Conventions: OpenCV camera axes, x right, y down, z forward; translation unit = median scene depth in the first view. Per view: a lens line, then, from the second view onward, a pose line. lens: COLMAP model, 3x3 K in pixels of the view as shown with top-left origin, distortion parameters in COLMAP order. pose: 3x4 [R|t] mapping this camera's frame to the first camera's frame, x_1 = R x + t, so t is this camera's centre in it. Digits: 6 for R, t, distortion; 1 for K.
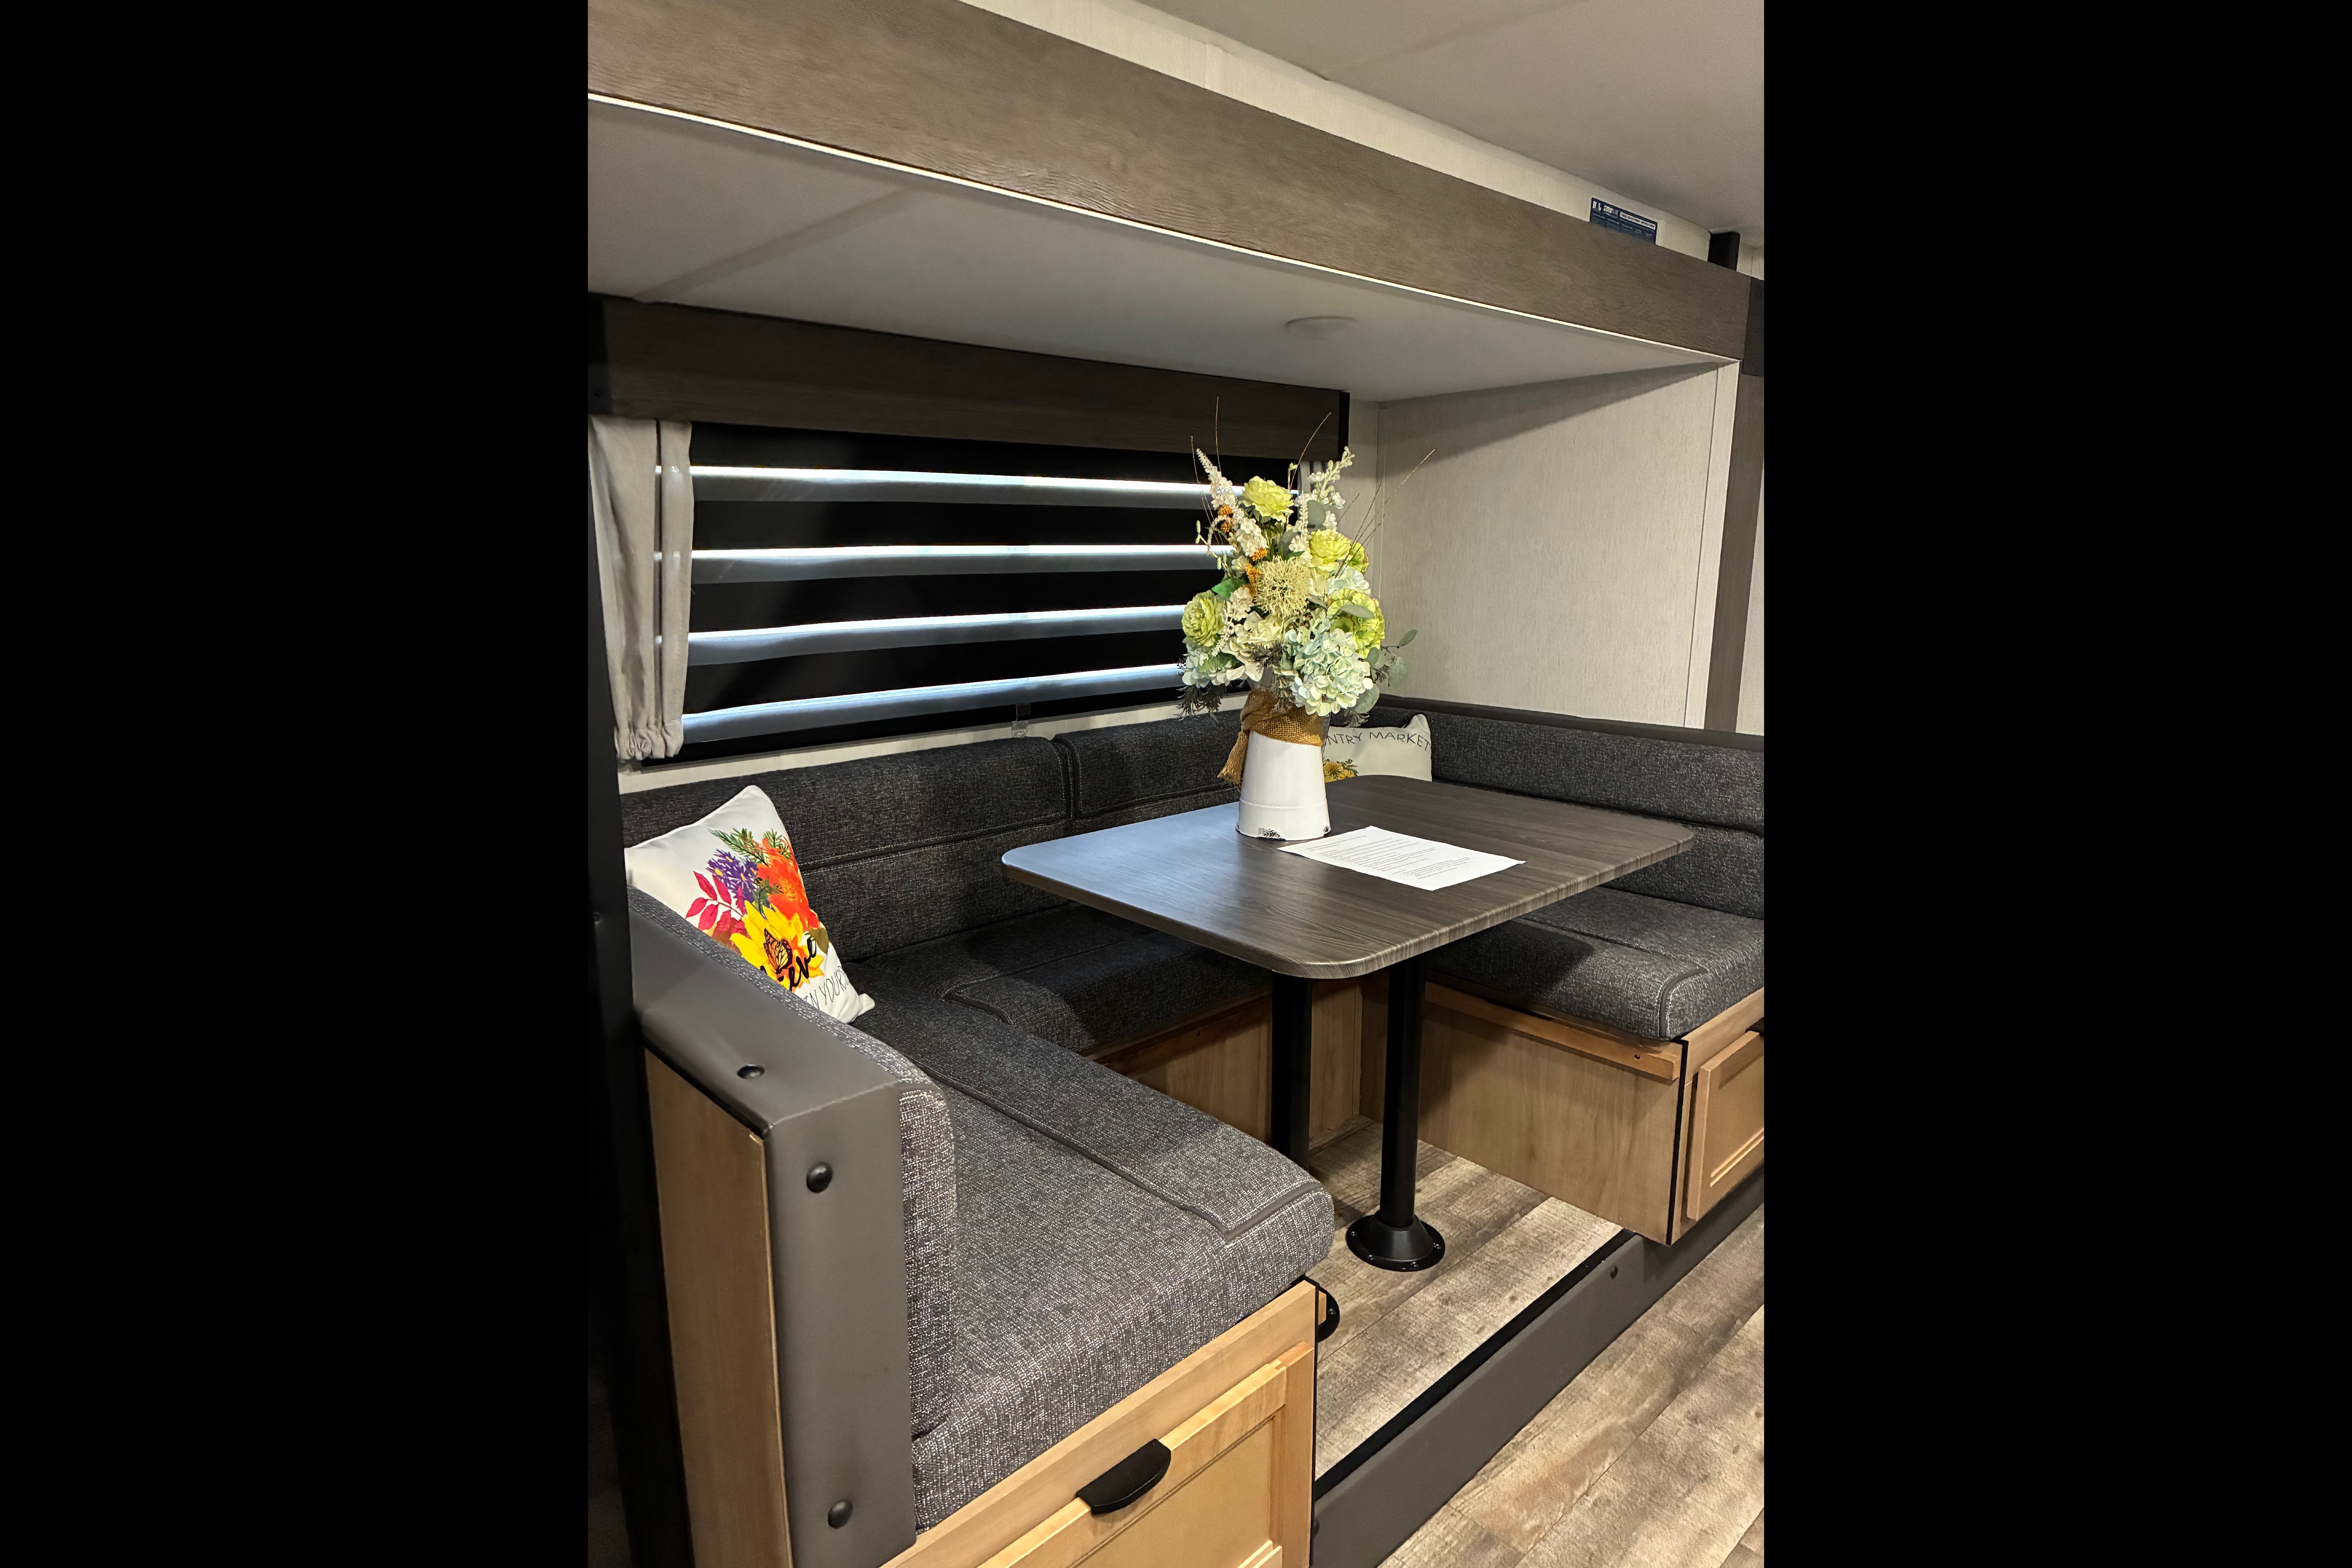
lens RADIAL K [[1204.6, 0, 1171.2], [0, 1204.6, 778.0], [0, 0, 1]] dist [0.003638, -0.006548]
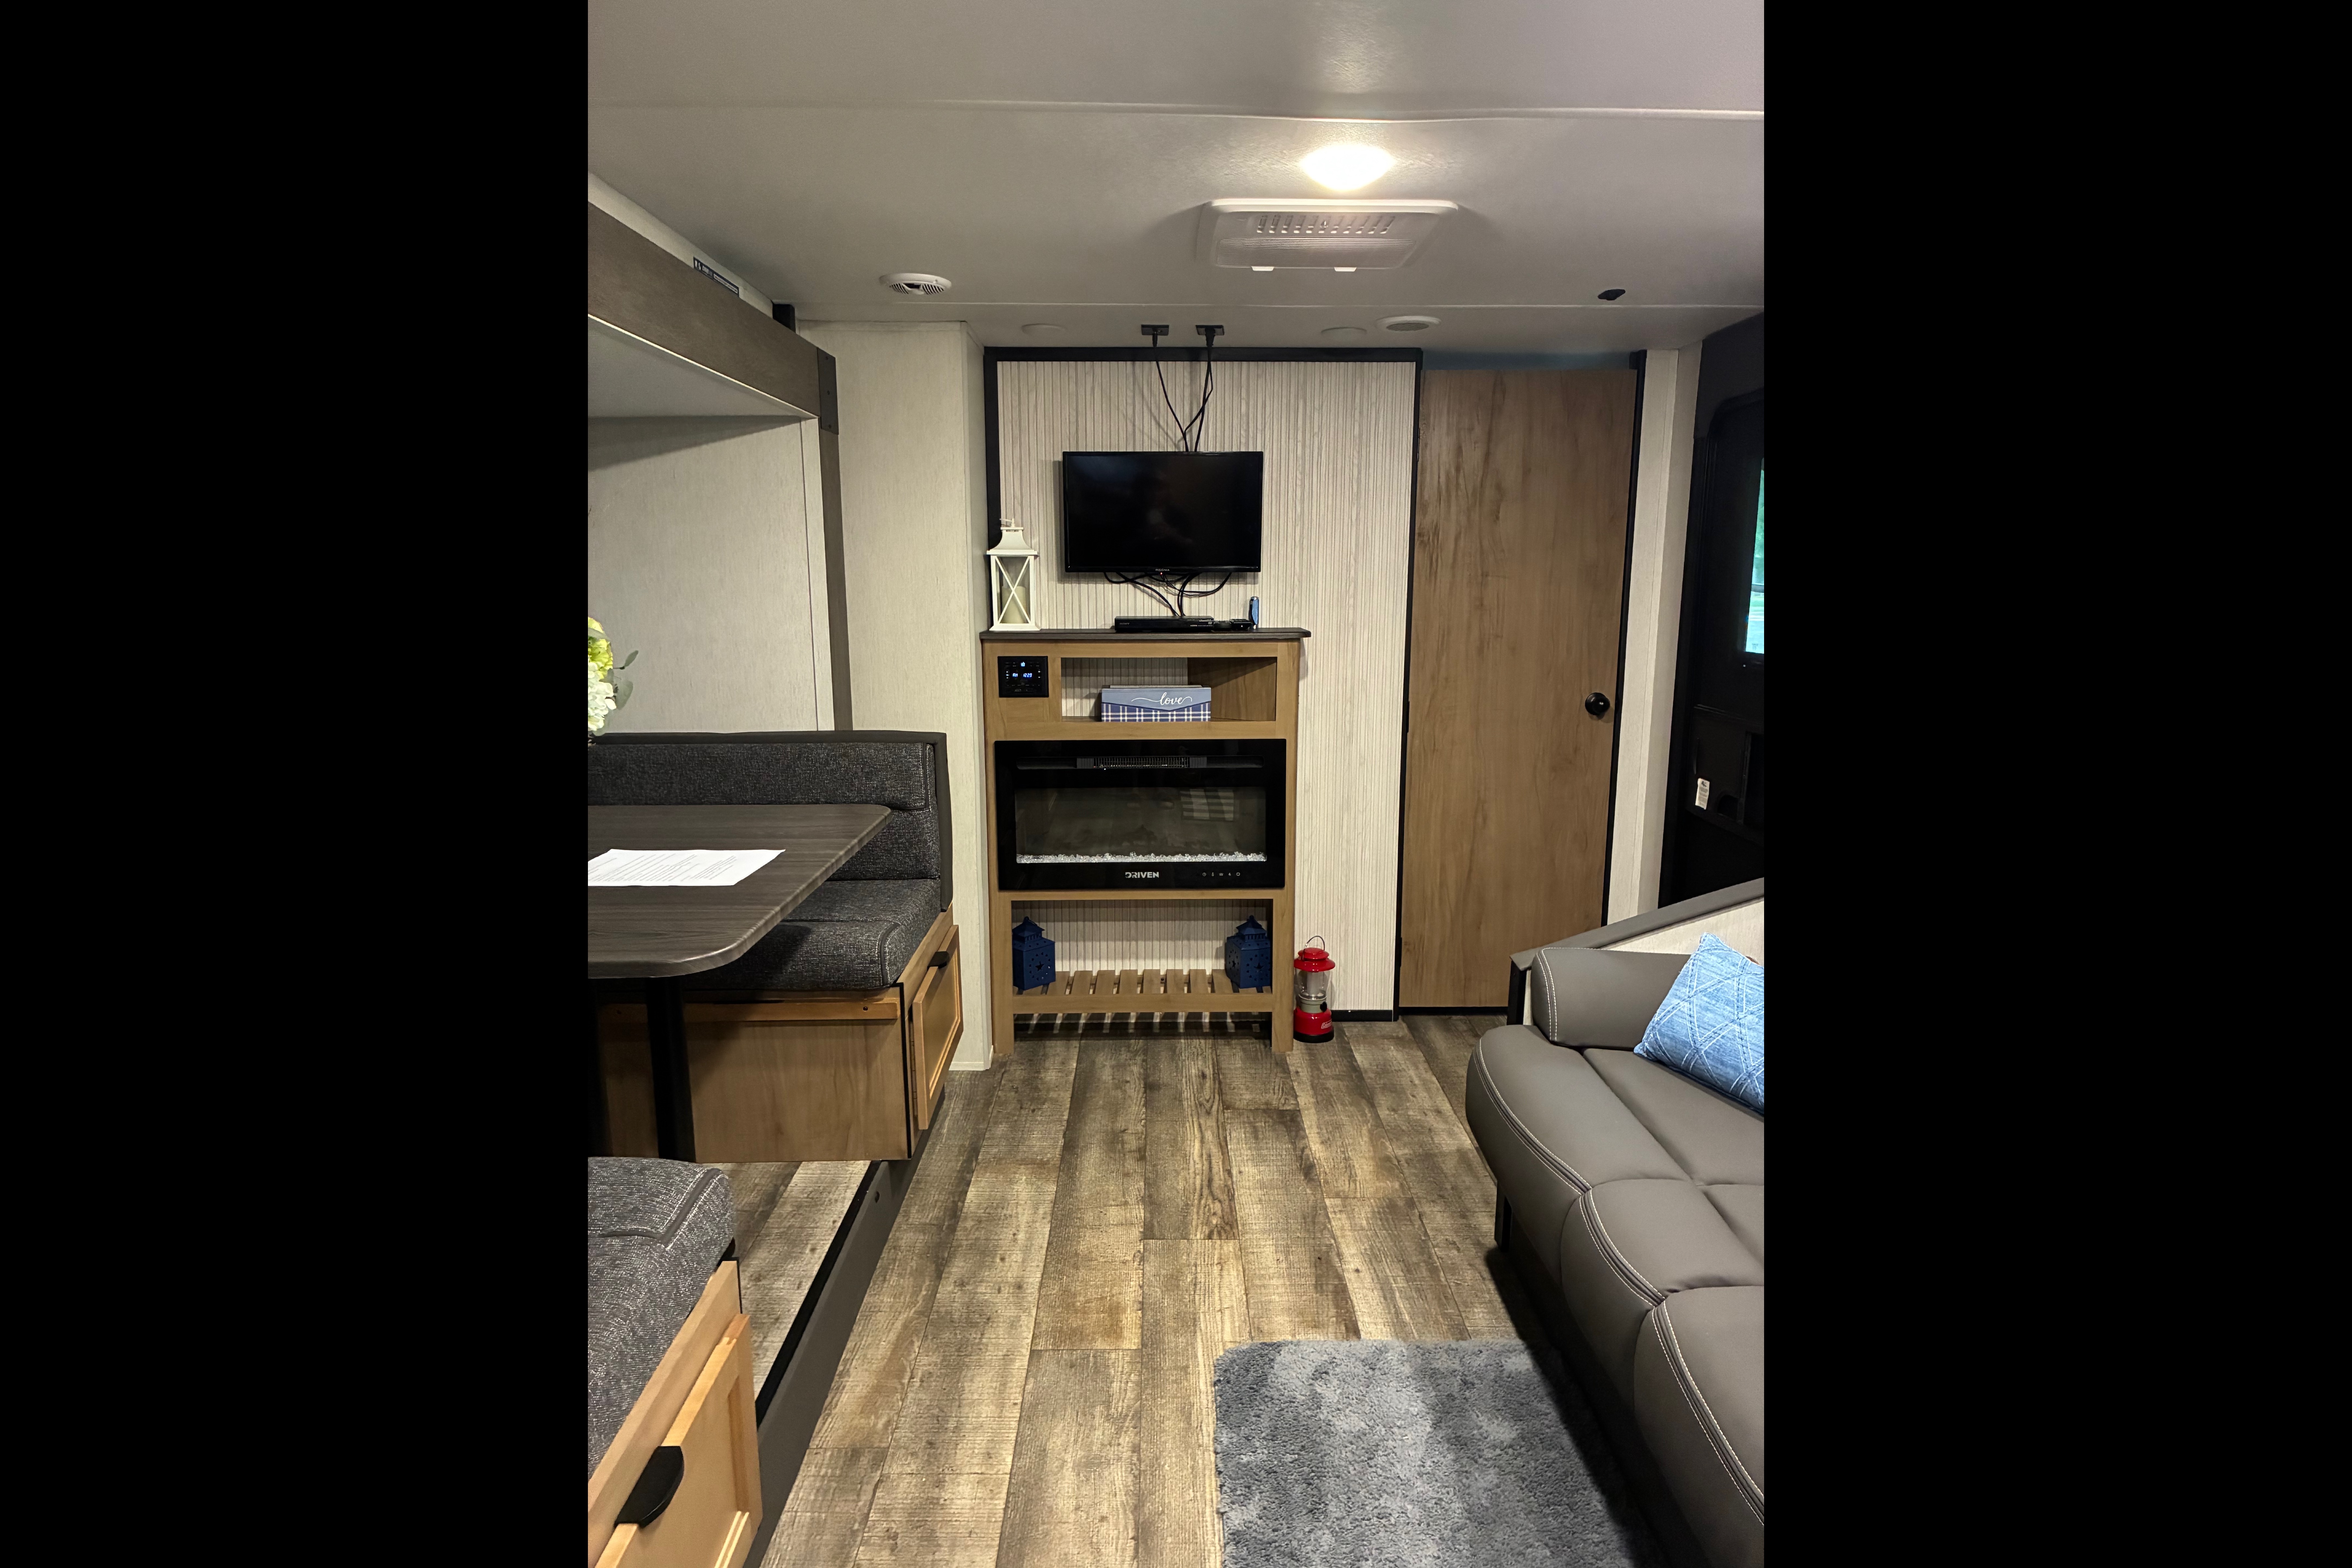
lens RADIAL K [[1204.6, 0, 1178.9], [0, 1204.6, 781.4], [0, 0, 1]] dist [0.003638, -0.006548]
pose [[0.665738, -0.132043, 0.734410, -0.236473], [0.152913, 0.987473, 0.038927, 0.016228], [-0.730350, 0.086385, 0.677589, -0.027661]]
